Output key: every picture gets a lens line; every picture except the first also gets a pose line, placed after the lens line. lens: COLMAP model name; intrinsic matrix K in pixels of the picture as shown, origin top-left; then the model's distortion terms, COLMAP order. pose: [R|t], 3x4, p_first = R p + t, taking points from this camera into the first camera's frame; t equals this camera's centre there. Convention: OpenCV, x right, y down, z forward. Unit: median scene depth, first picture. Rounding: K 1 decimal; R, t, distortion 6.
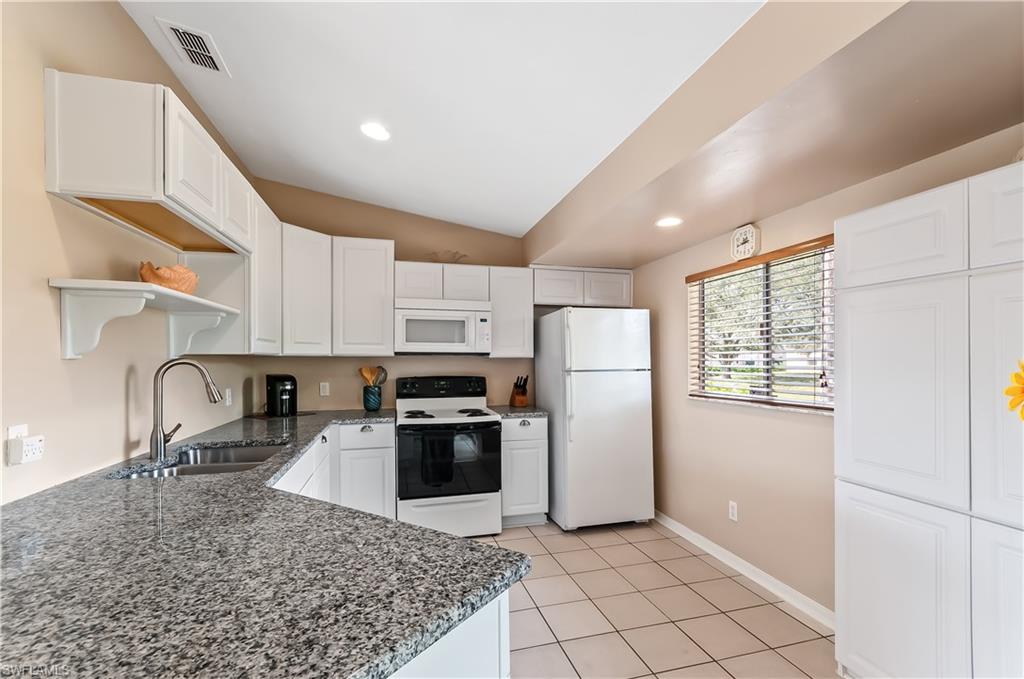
lens RADIAL K [[460.7, 0, 508.4], [0, 460.7, 346.9], [0, 0, 1]] dist [0.001879, 0.000358]
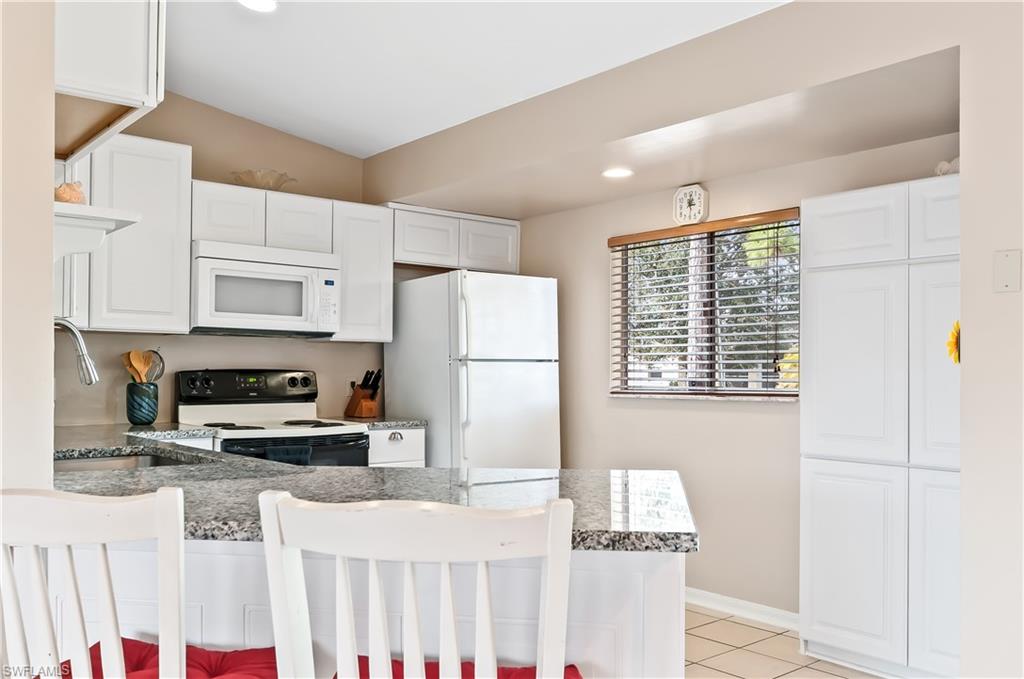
lens RADIAL K [[879.7, 0, 512.0], [0, 879.7, 339.5], [0, 0, 1]] dist [-0.008245, -0.003545]
pose [[0.907361, 0.021314, 0.419811, -0.350306], [-0.018337, 0.999770, -0.011124, 0.032869], [-0.419952, 0.002396, 0.907543, -0.247058]]
